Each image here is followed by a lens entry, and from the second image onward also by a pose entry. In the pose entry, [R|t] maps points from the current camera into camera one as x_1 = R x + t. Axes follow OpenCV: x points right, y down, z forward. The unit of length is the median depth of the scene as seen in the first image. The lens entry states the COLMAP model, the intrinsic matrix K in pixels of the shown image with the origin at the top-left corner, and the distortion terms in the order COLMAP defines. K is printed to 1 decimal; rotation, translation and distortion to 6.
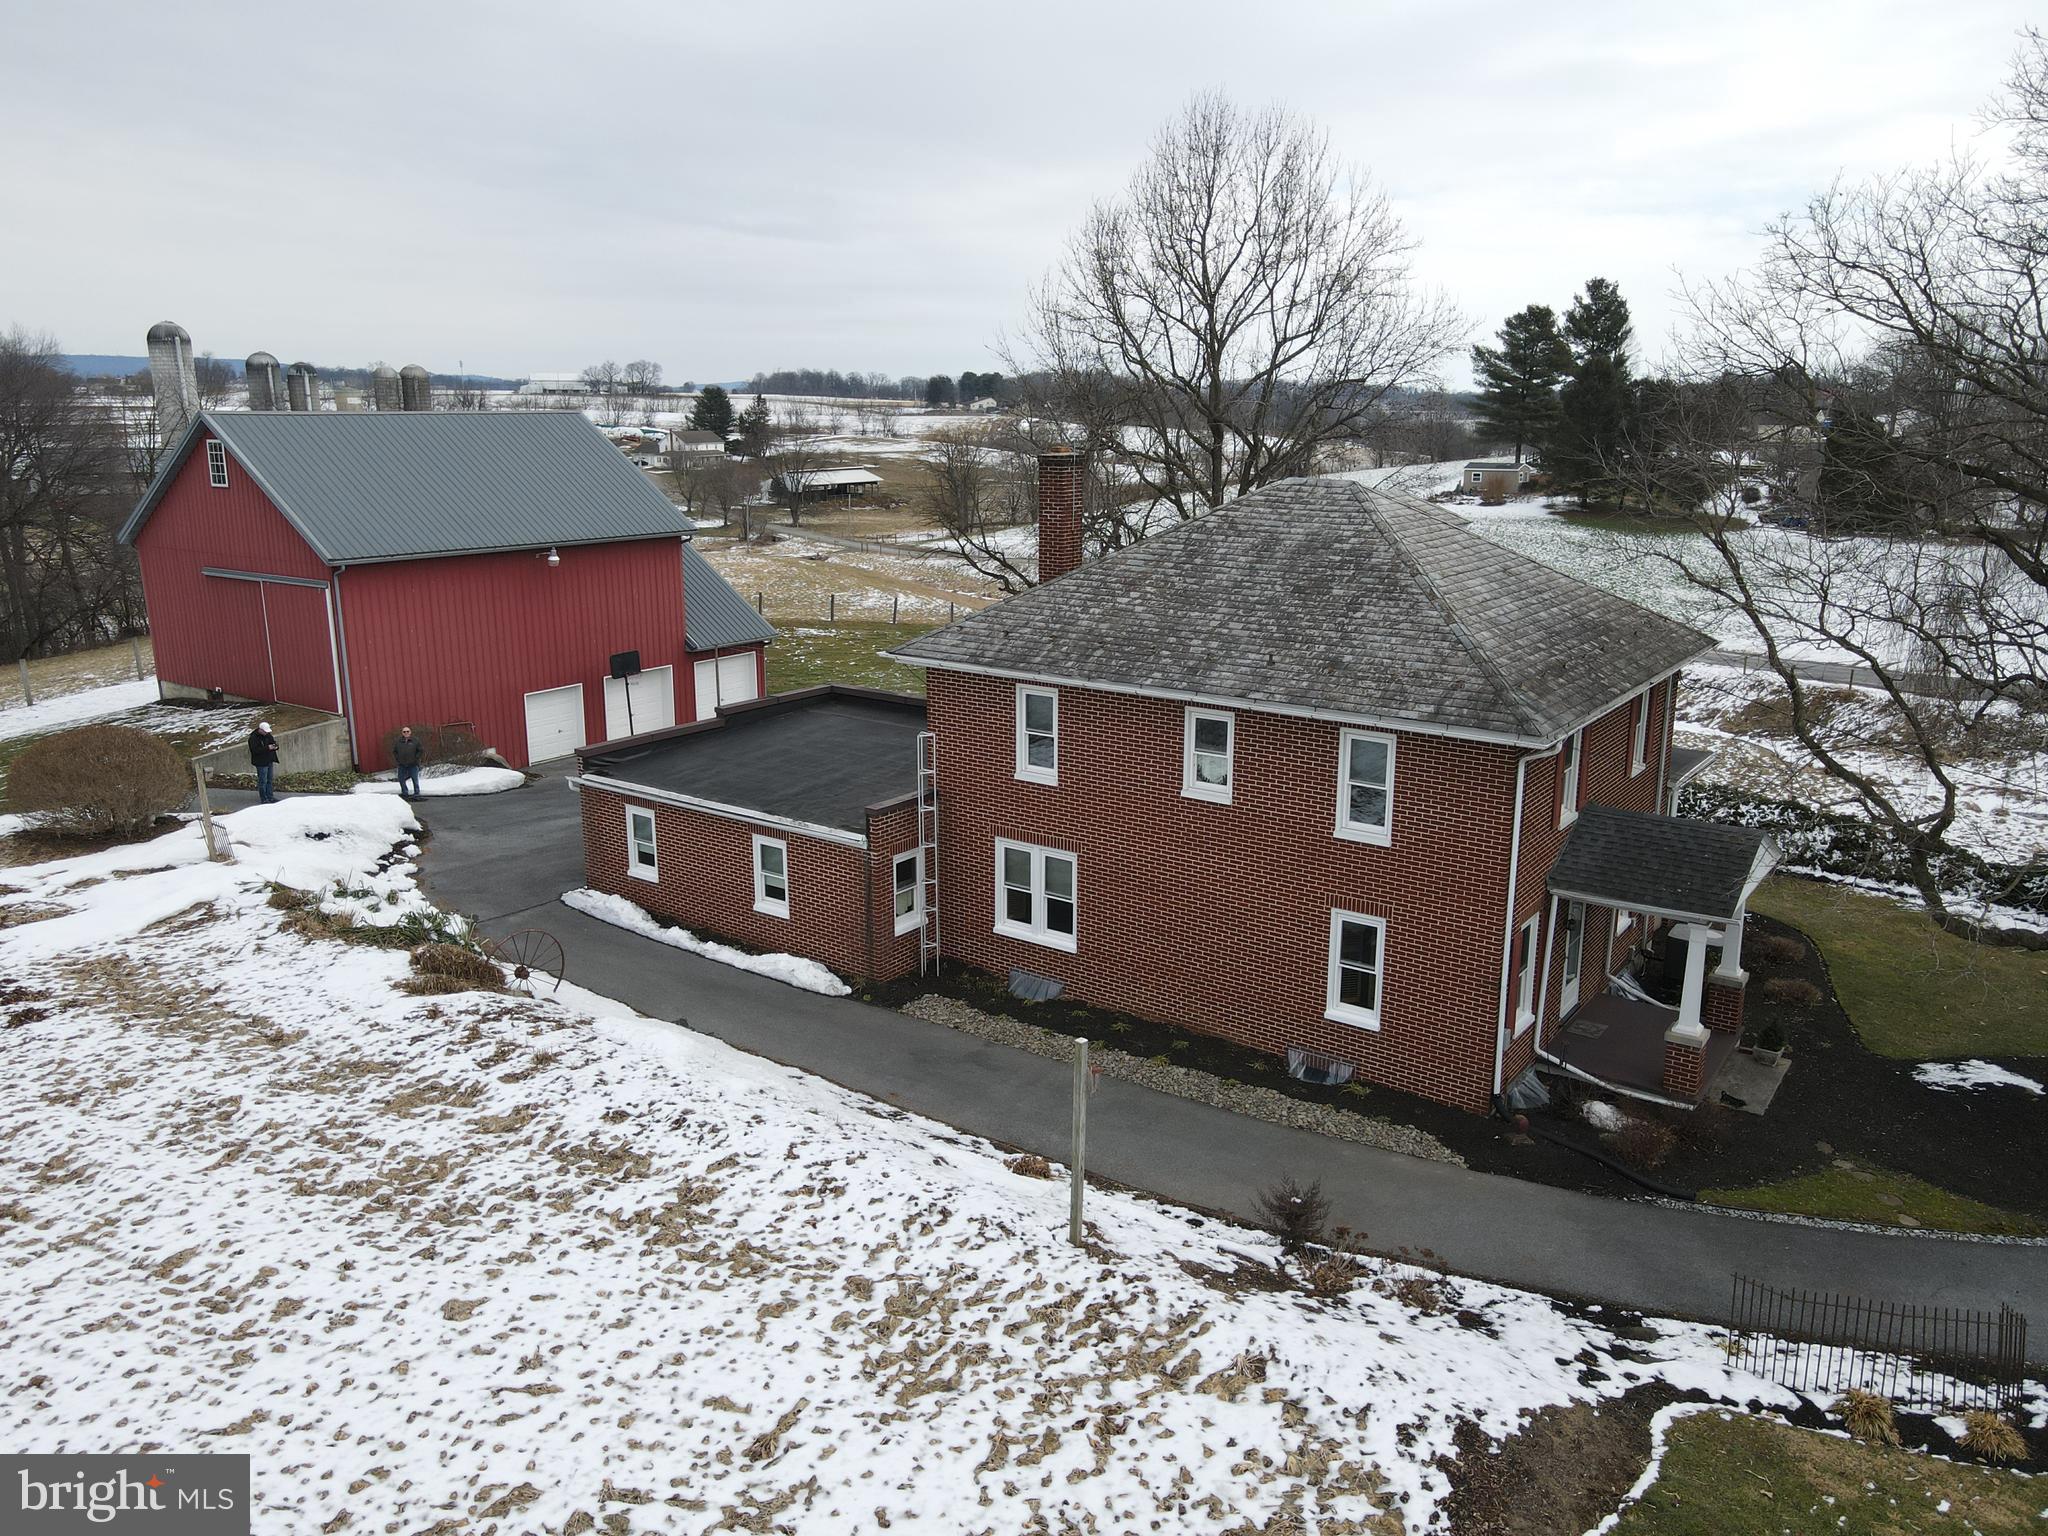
lens RADIAL K [[1506.2, 0, 1016.9], [0, 1506.2, 767.1], [0, 0, 1]] dist [-0.000232, 0.025671]
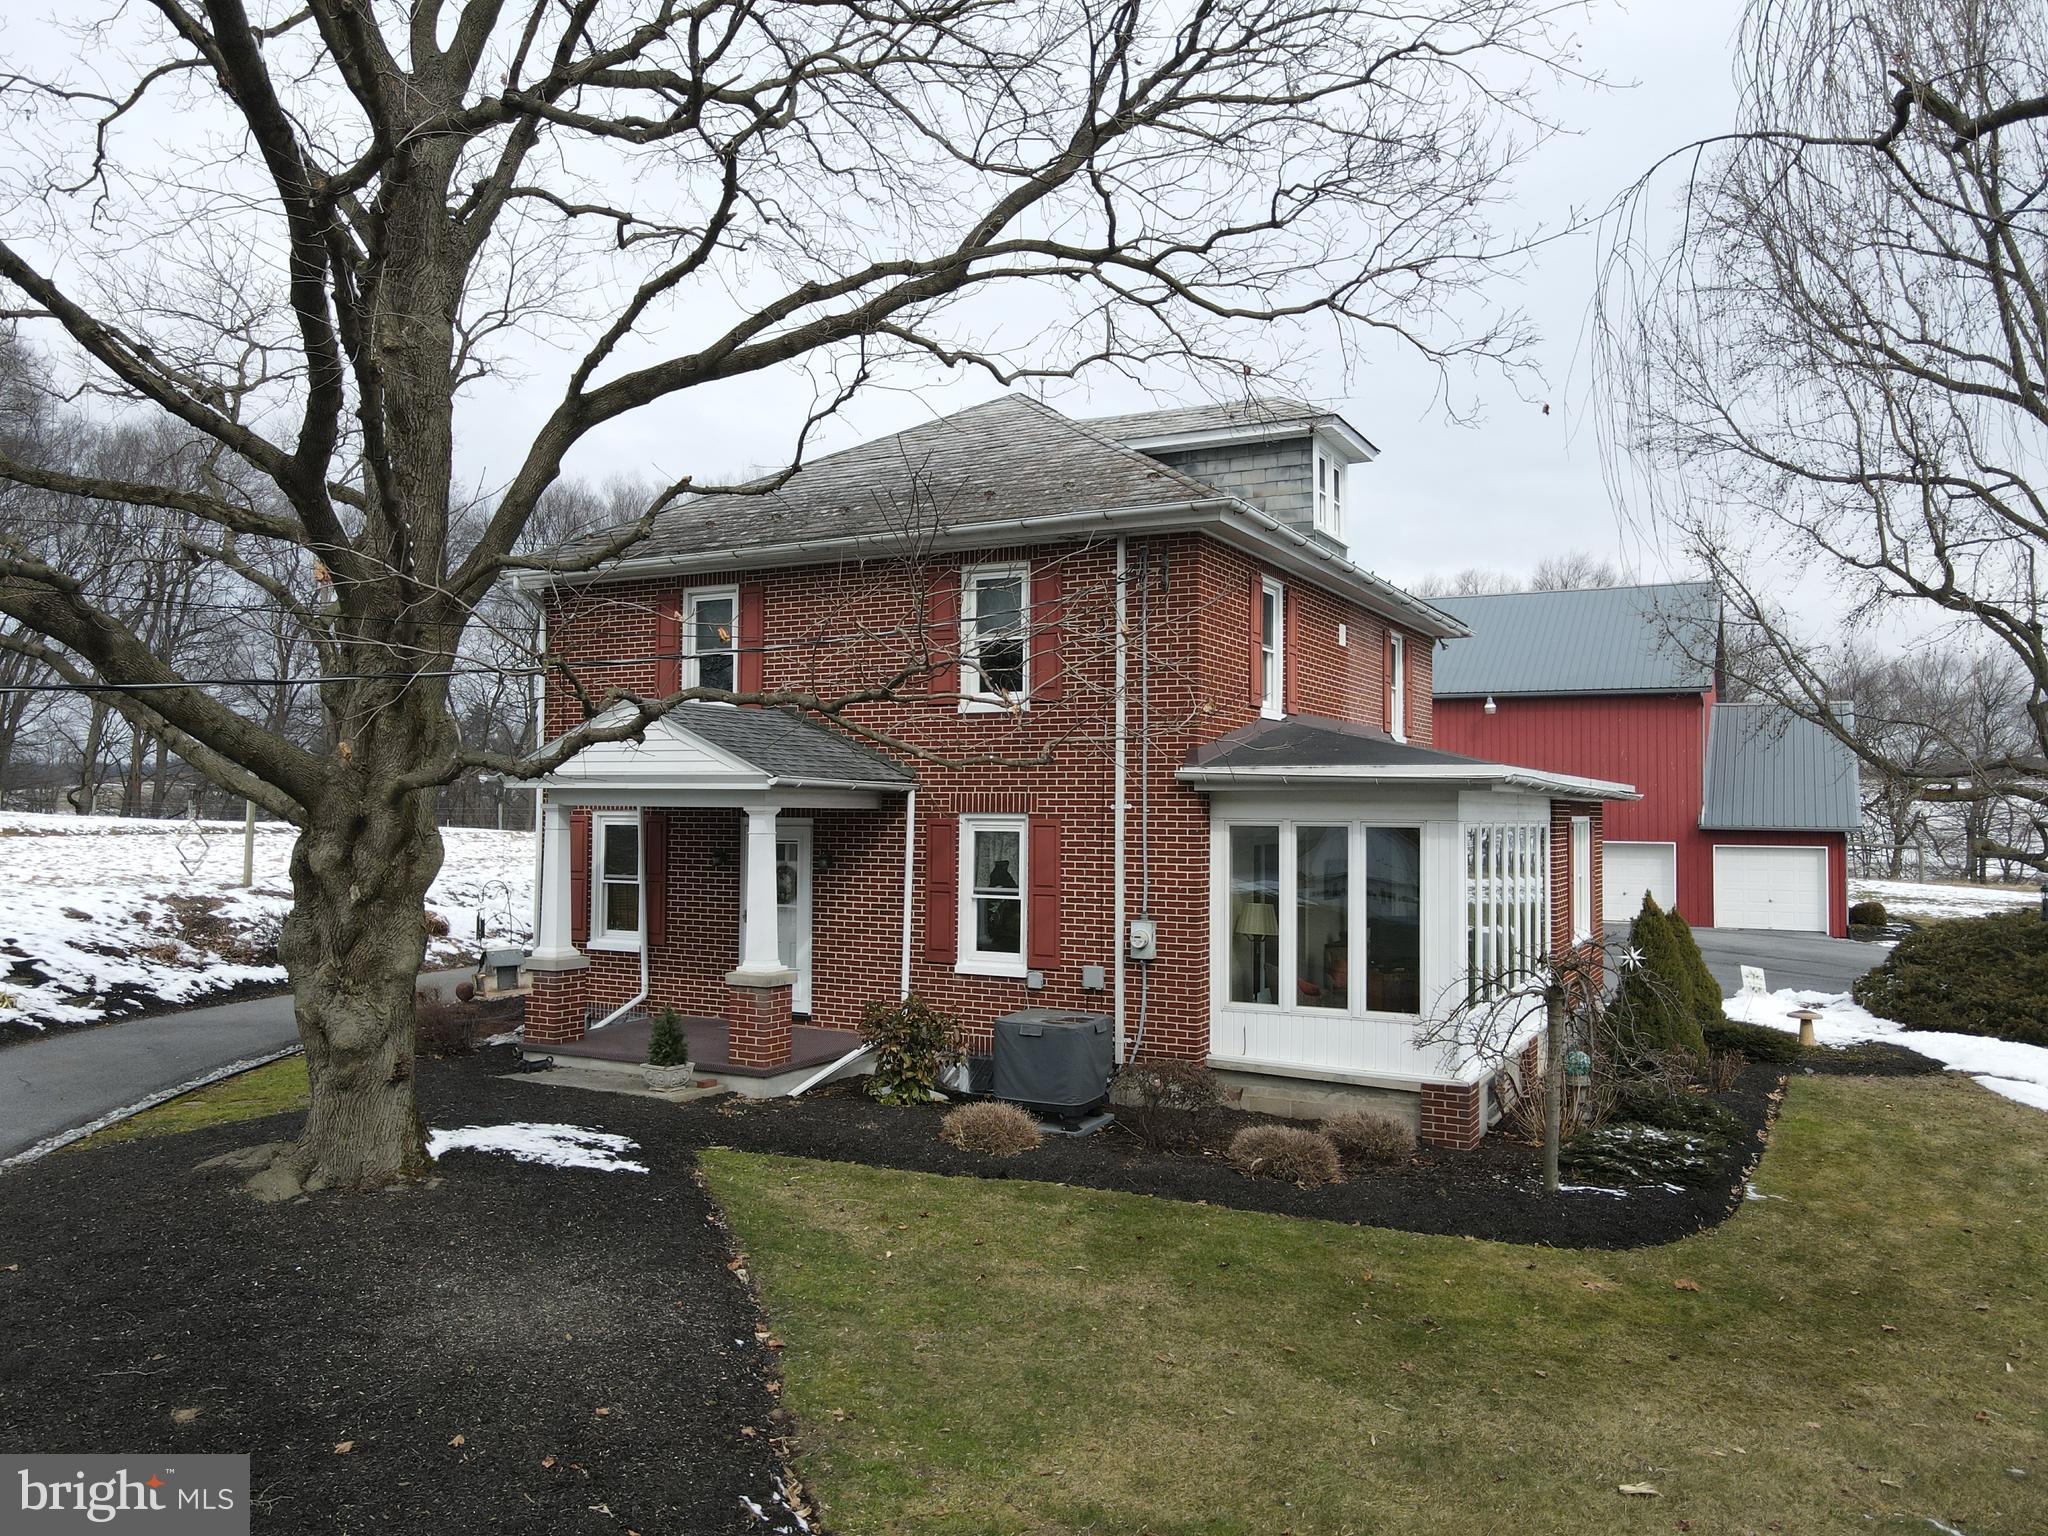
lens RADIAL K [[1506.2, 0, 1018.2], [0, 1506.2, 767.4], [0, 0, 1]] dist [-0.000232, 0.025671]
pose [[0.147375, -0.028071, -0.988682, 1.042198], [-0.242905, 0.967957, -0.063691, 0.065895], [0.958790, 0.249542, 0.135834, 0.938347]]
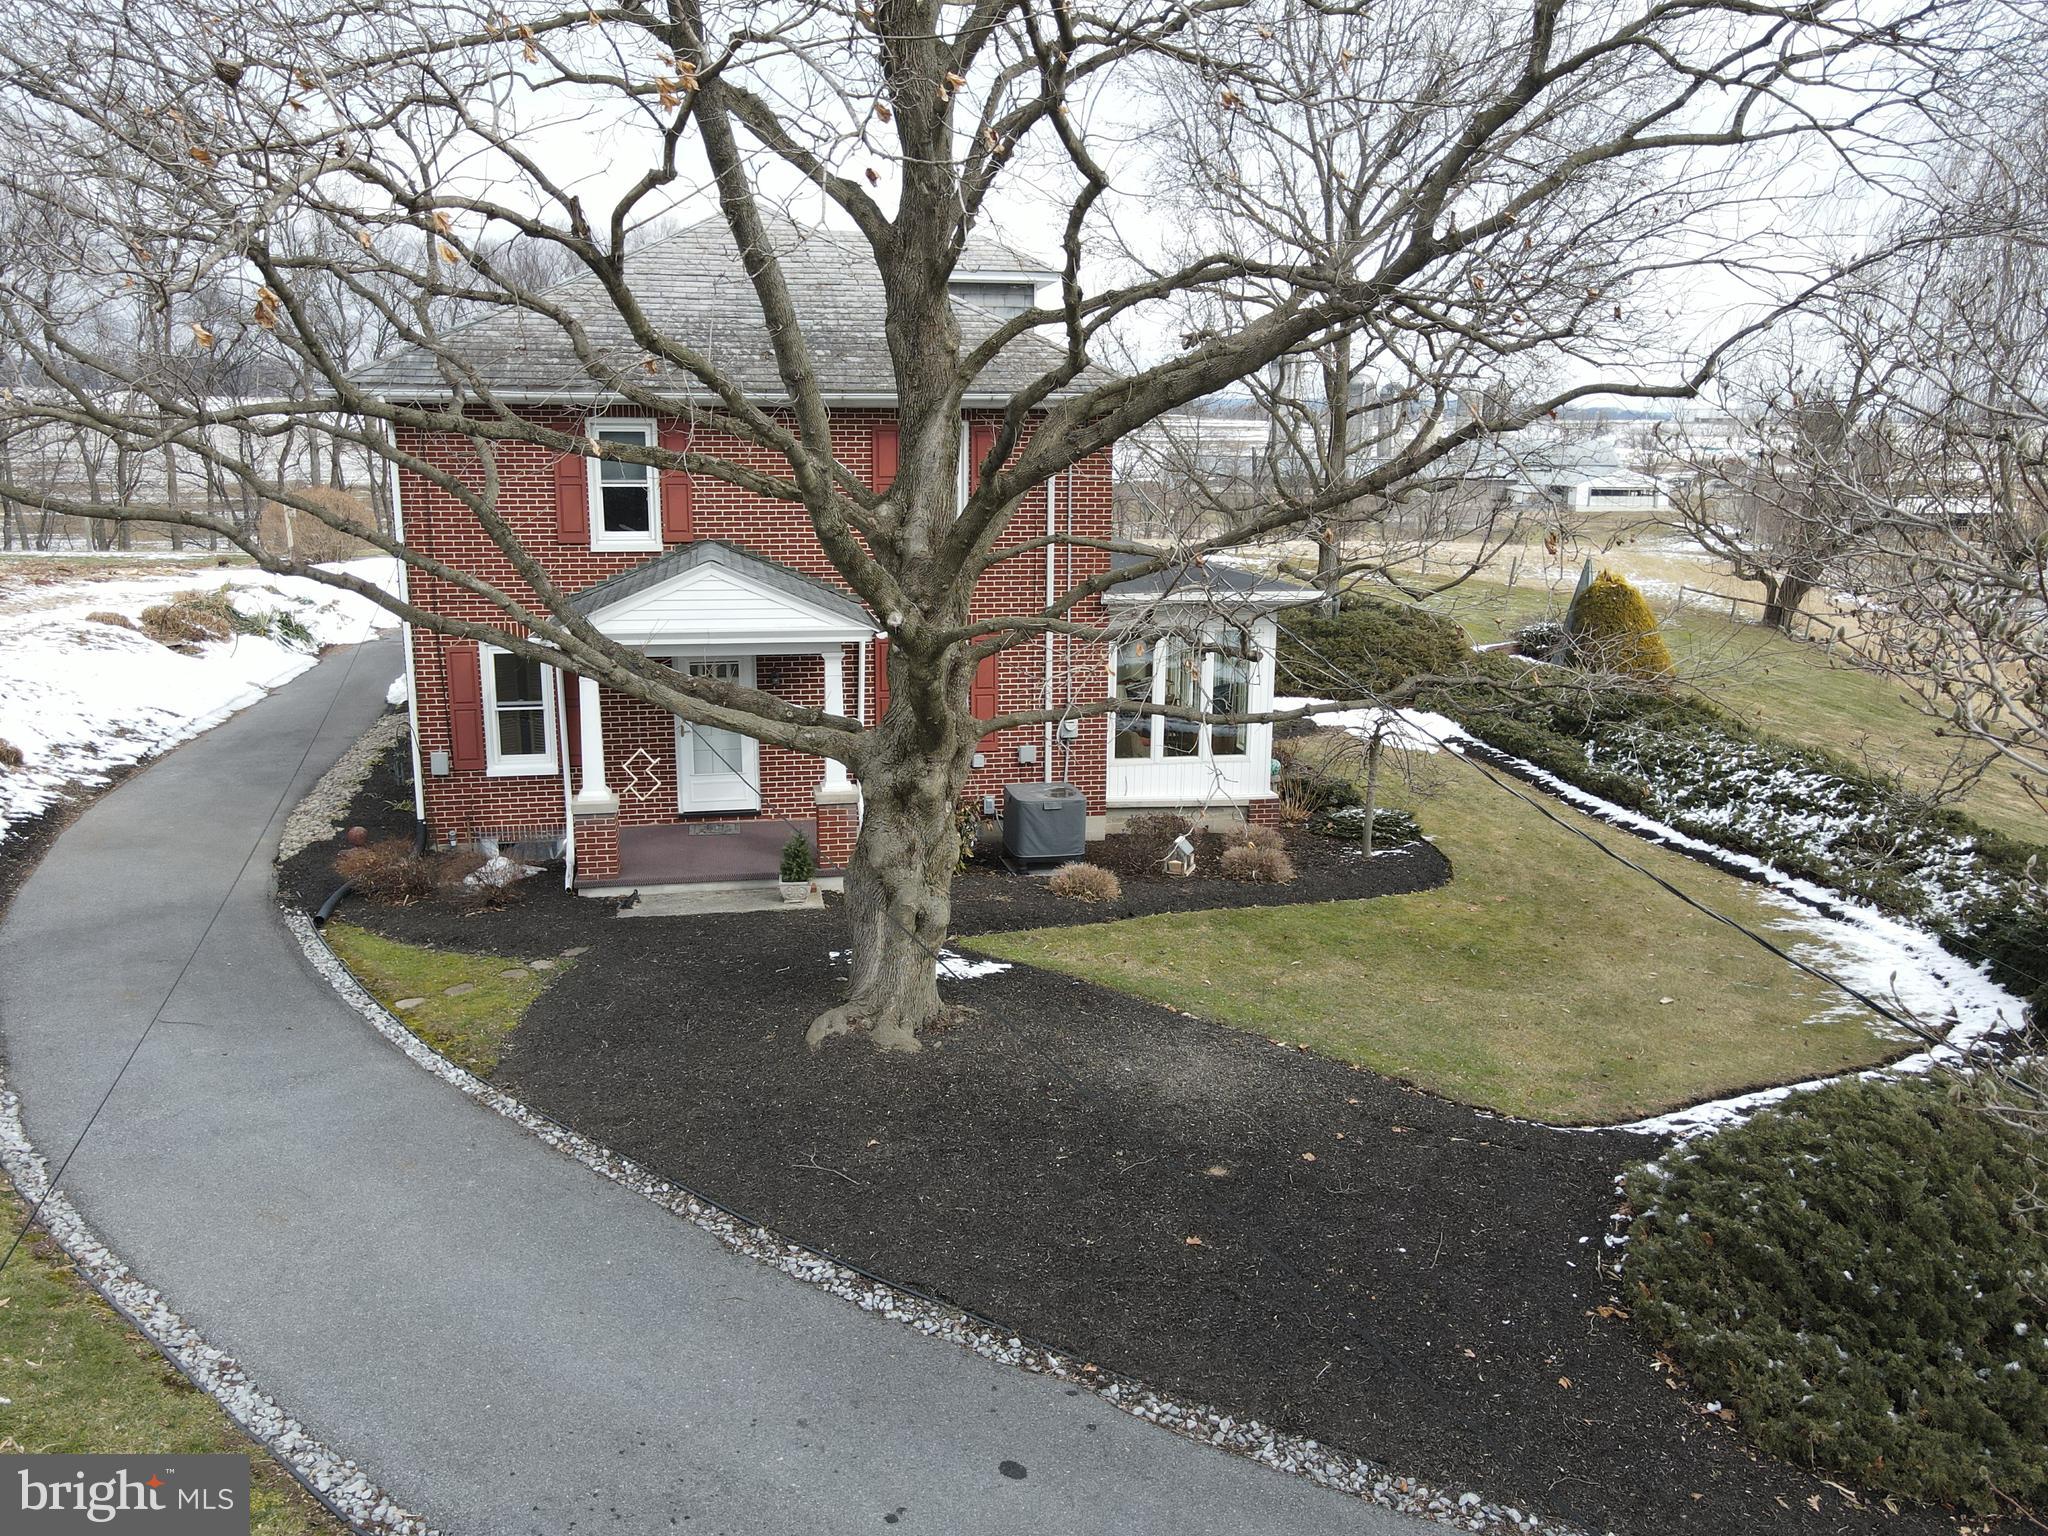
lens RADIAL K [[1506.2, 0, 1021.3], [0, 1506.2, 776.9], [0, 0, 1]] dist [-0.000232, 0.025671]
pose [[0.740886, 0.157450, -0.652914, 0.965333], [-0.168760, 0.984586, 0.045935, 0.077266], [0.650082, 0.076153, 0.756038, 0.466899]]
